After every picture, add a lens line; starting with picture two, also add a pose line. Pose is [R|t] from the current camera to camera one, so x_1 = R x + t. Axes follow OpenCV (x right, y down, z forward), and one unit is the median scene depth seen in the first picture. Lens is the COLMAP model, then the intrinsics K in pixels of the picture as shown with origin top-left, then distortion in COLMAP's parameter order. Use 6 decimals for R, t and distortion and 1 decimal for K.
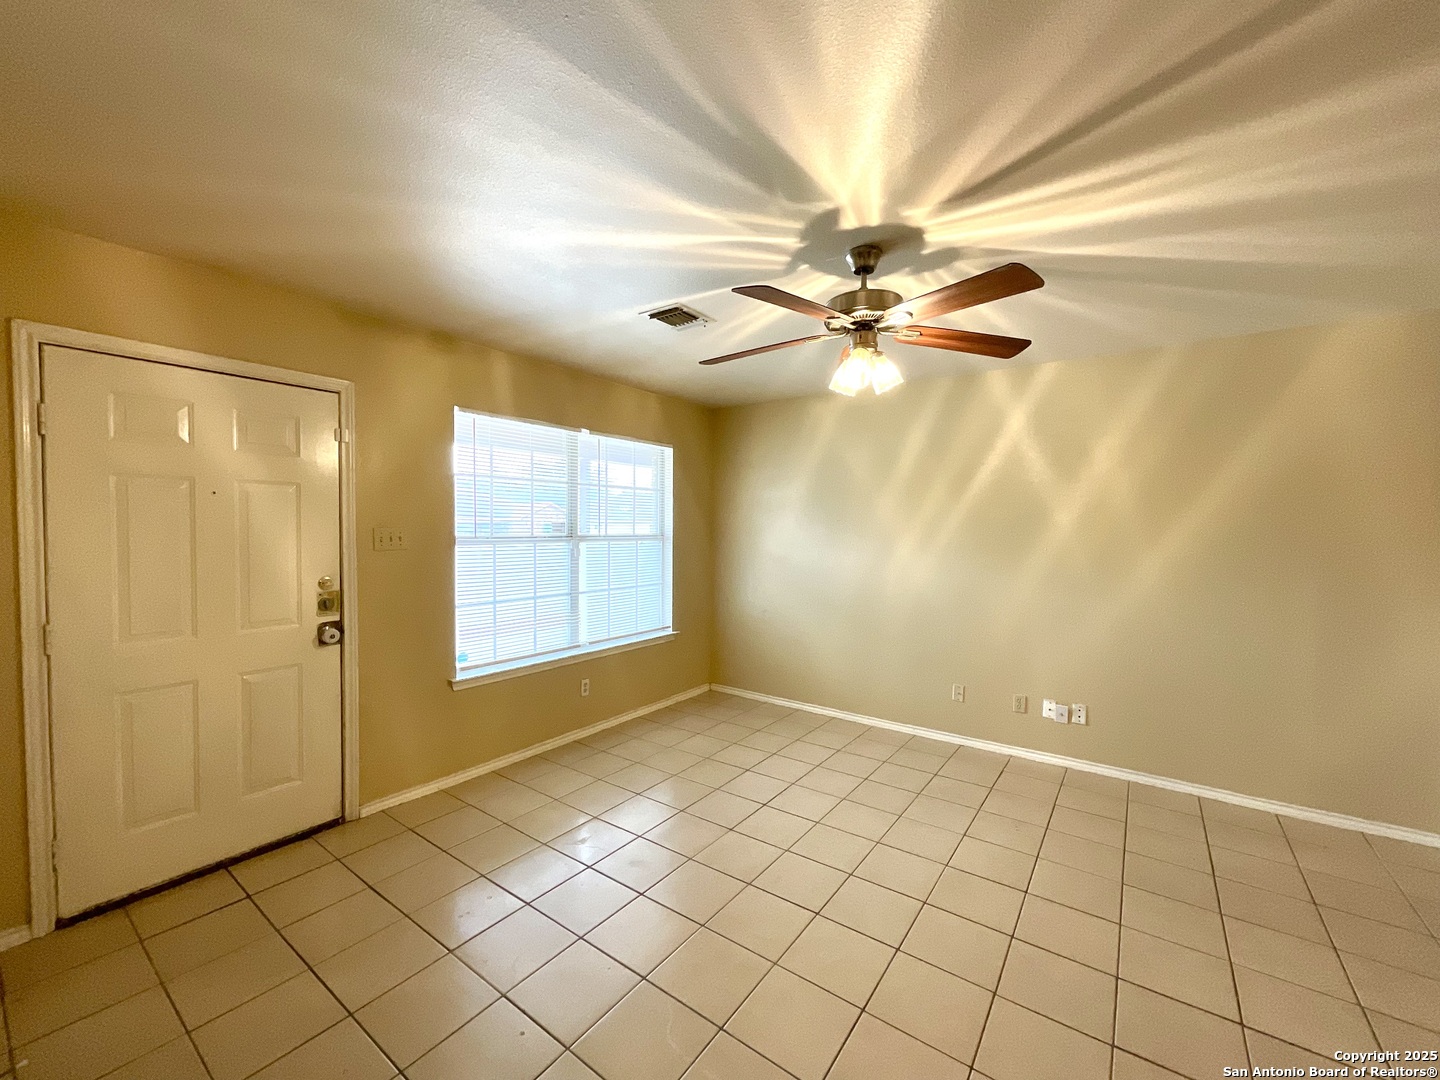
lens RADIAL K [[582.4, 0, 722.1], [0, 582.4, 546.4], [0, 0, 1]] dist [-0.005904, 0.001423]
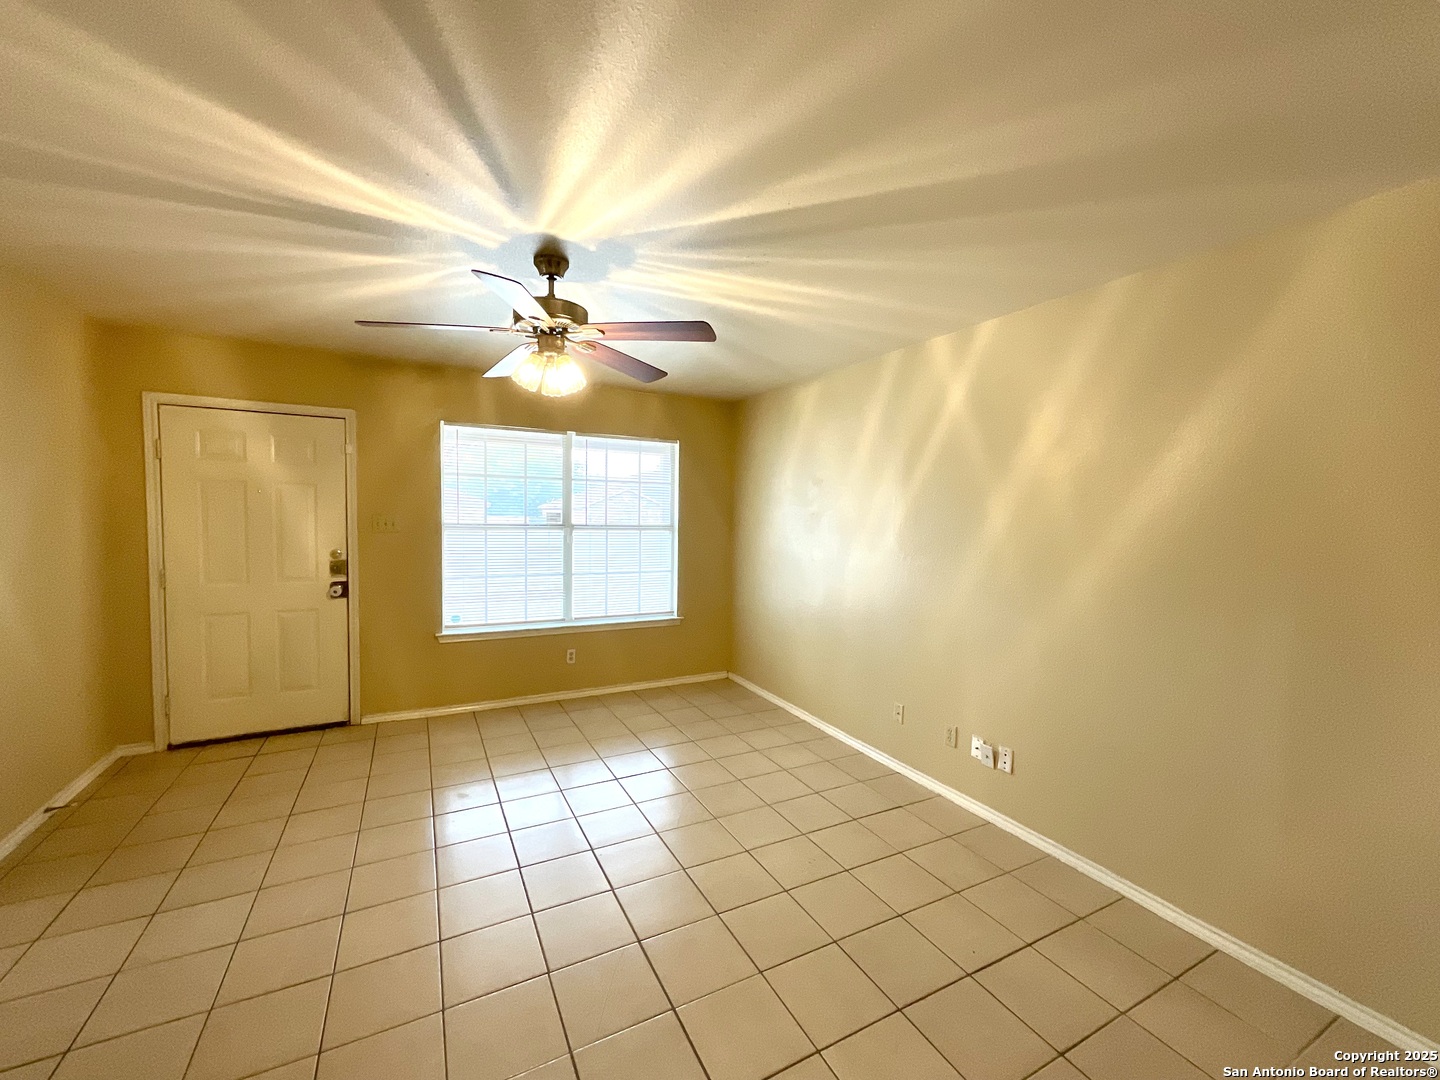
lens RADIAL K [[582.4, 0, 723.6], [0, 582.4, 543.8], [0, 0, 1]] dist [-0.005904, 0.001423]
pose [[0.897973, 0.034271, -0.438713, 0.665480], [-0.028999, 0.999404, 0.018713, -0.013007], [0.439093, -0.004082, 0.898432, 0.121700]]
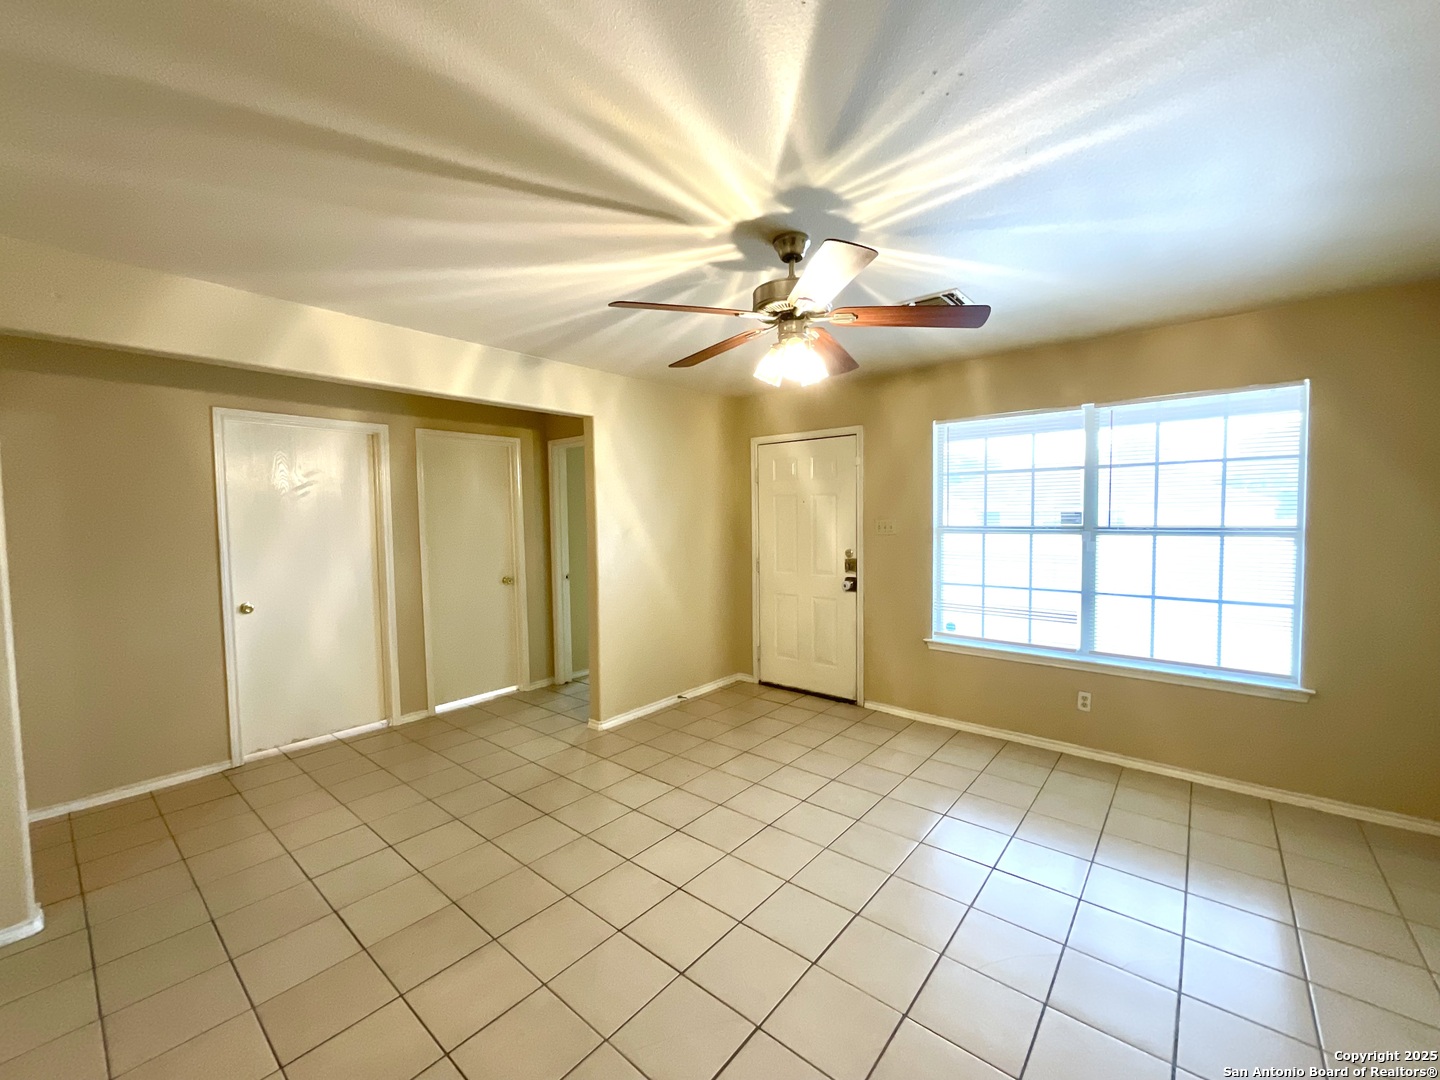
lens RADIAL K [[582.4, 0, 716.6], [0, 582.4, 543.2], [0, 0, 1]] dist [-0.005904, 0.001423]
pose [[-0.078287, 0.042934, -0.996006, 0.825682], [-0.024483, 0.998688, 0.044974, -0.024585], [0.996630, 0.027906, -0.077133, 0.637979]]
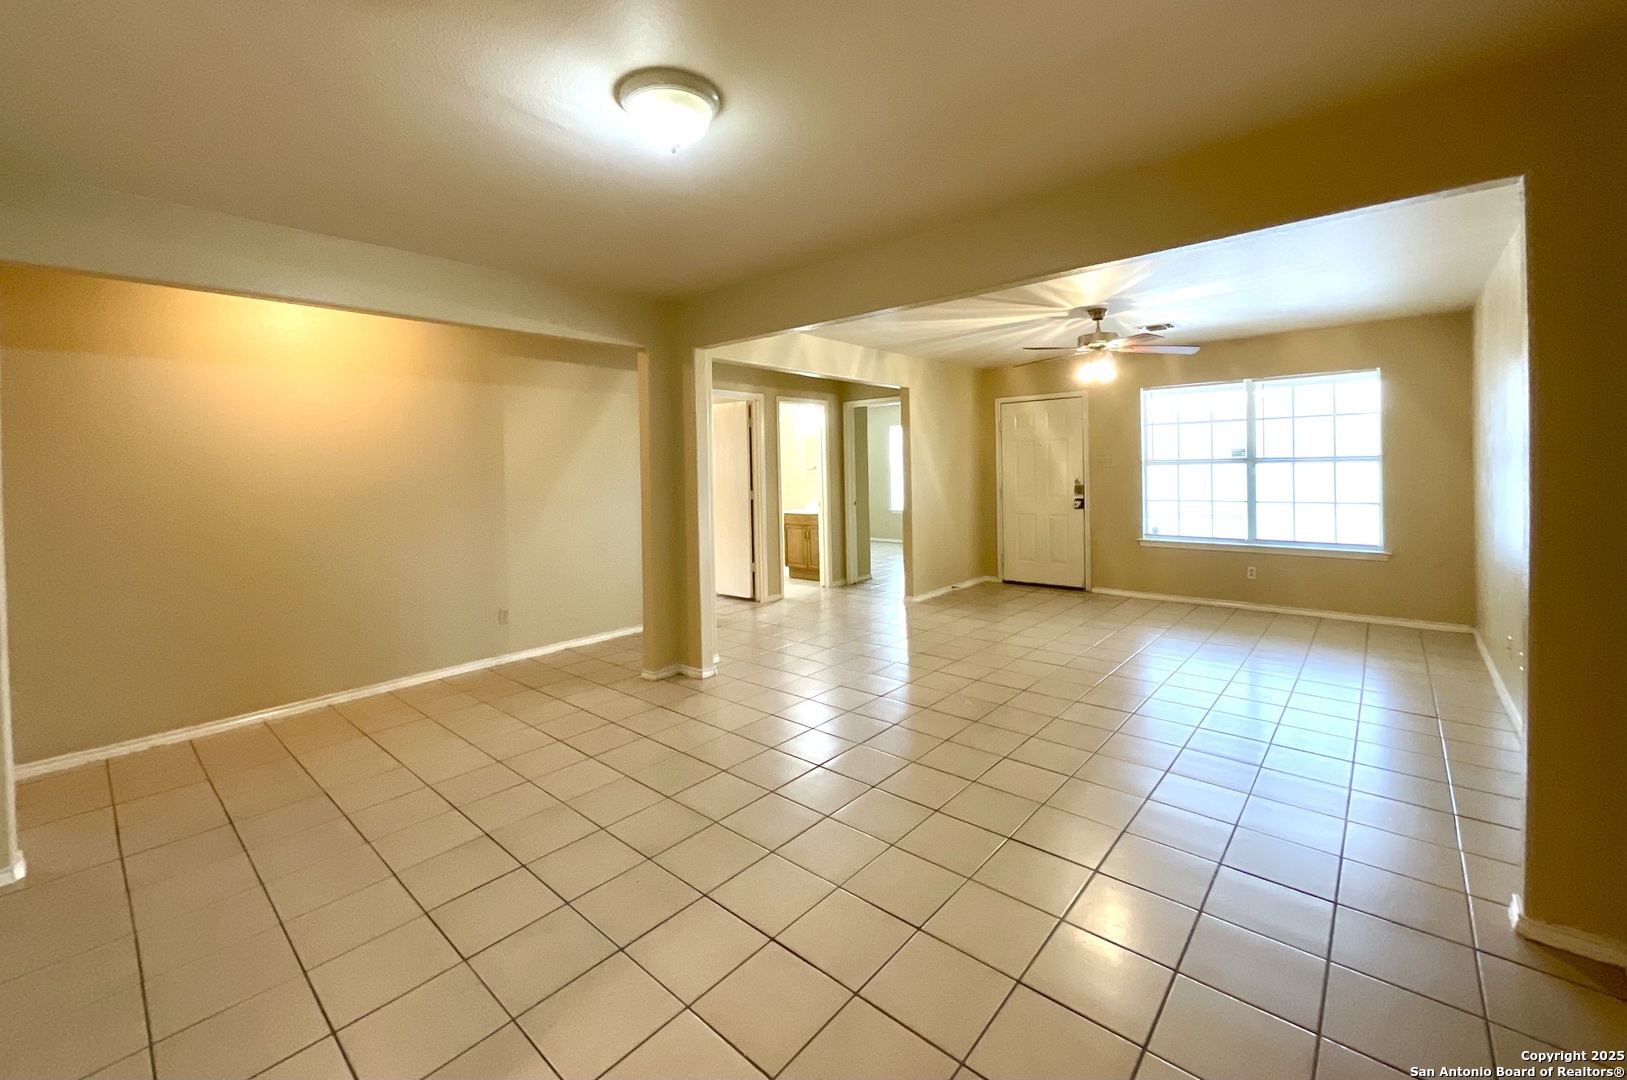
lens RADIAL K [[666.2, 0, 825.6], [0, 666.2, 477.3], [0, 0, 1]] dist [0.019723, -0.000592]
pose [[-0.070446, 0.006885, -0.997492, 1.695803], [-0.017367, 0.999816, 0.008127, 0.037006], [0.997364, 0.017896, -0.070314, 0.166998]]
